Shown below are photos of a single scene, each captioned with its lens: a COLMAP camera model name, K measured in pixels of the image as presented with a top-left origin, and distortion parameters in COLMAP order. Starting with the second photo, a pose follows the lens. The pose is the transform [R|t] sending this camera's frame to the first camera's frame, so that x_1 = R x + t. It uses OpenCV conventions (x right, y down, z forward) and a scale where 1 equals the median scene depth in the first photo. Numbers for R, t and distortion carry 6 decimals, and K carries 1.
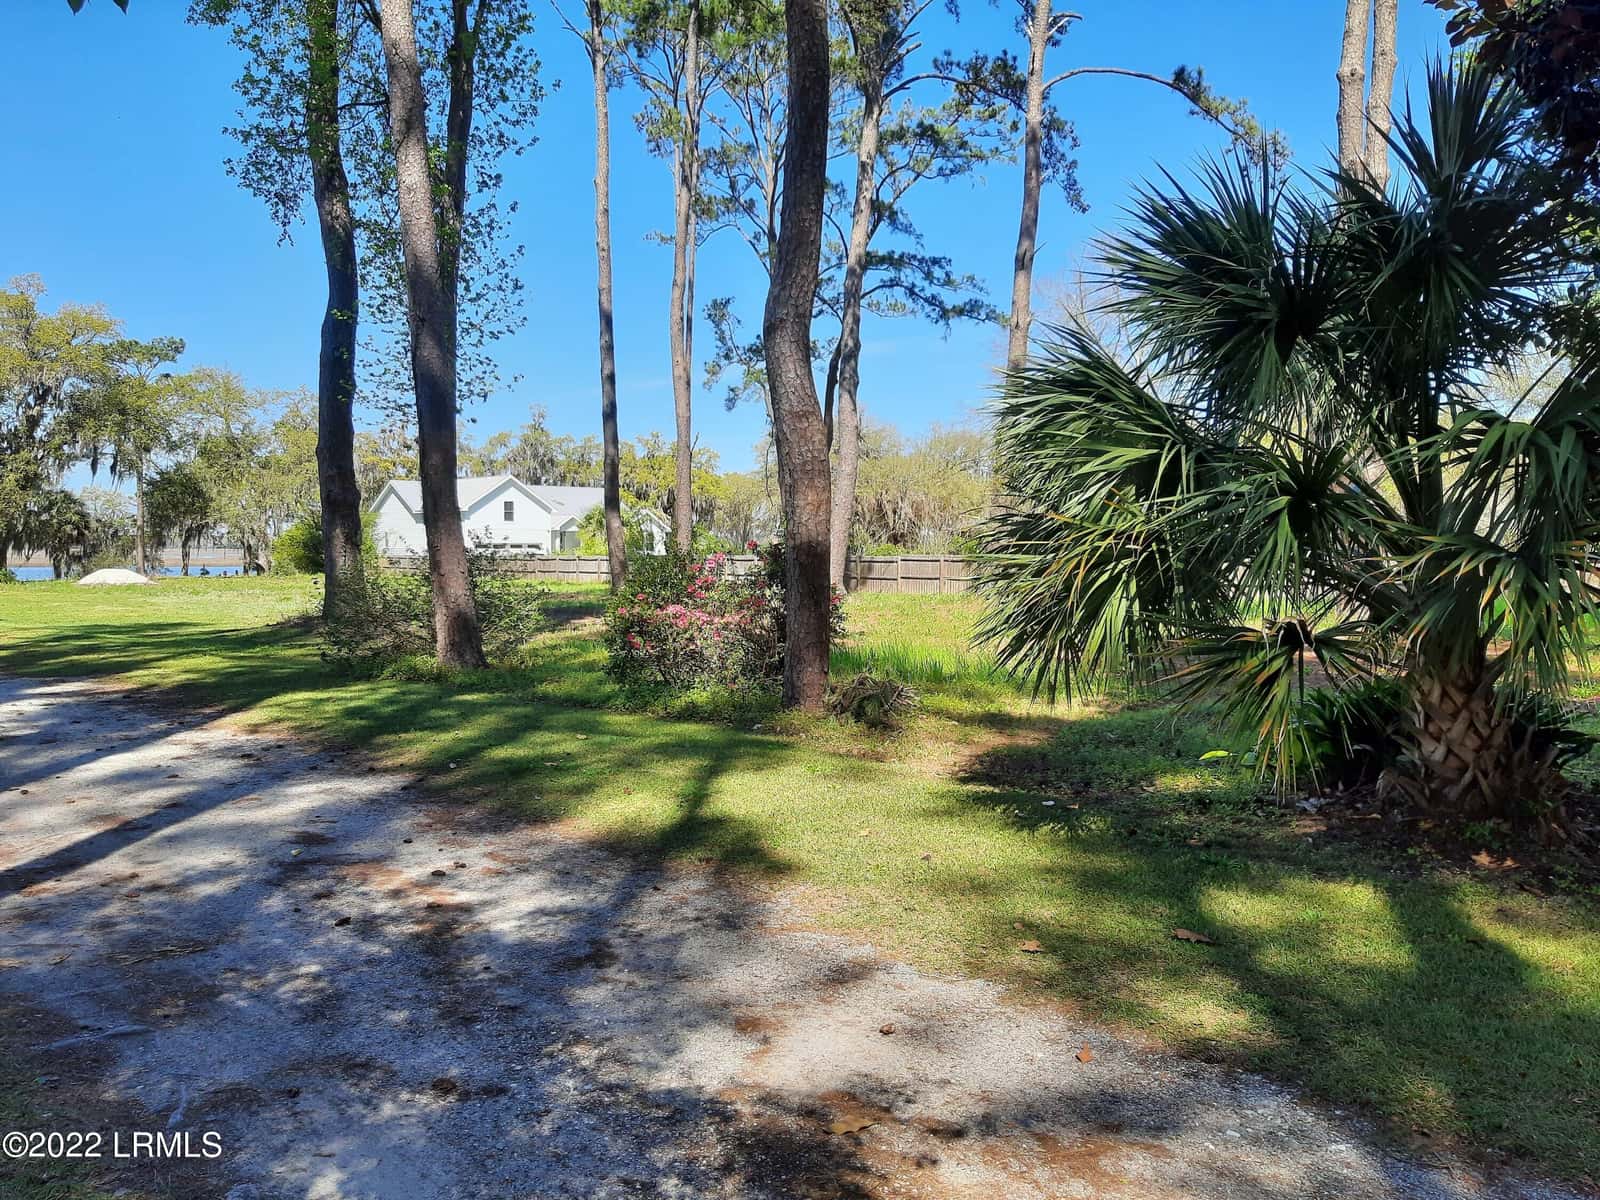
lens RADIAL K [[1195.3, 0, 790.5], [0, 1195.3, 596.6], [0, 0, 1]] dist [0.039364, -0.087955]
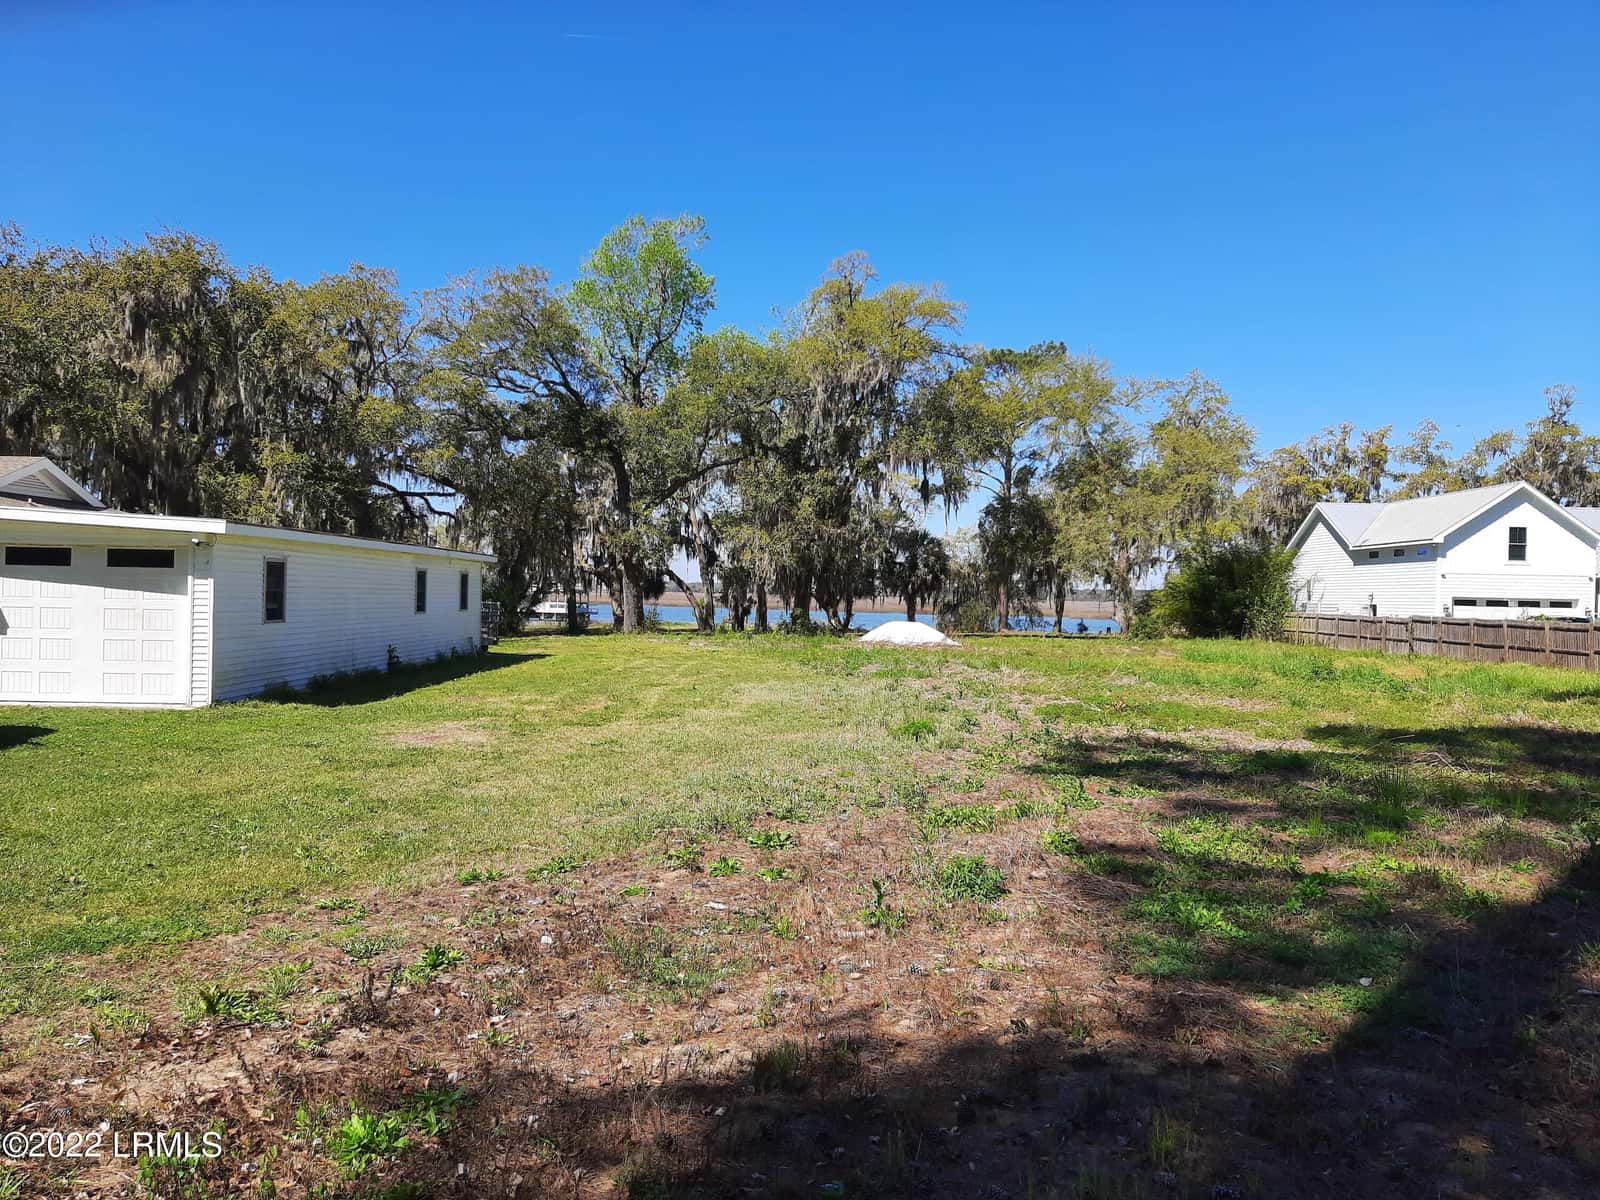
lens RADIAL K [[1195.3, 0, 798.5], [0, 1195.3, 598.4], [0, 0, 1]] dist [0.039364, -0.087955]
pose [[0.735673, 0.016416, -0.677138, -0.092153], [-0.047354, 0.998507, -0.027240, -0.011148], [0.675680, 0.052105, 0.735352, 0.316137]]
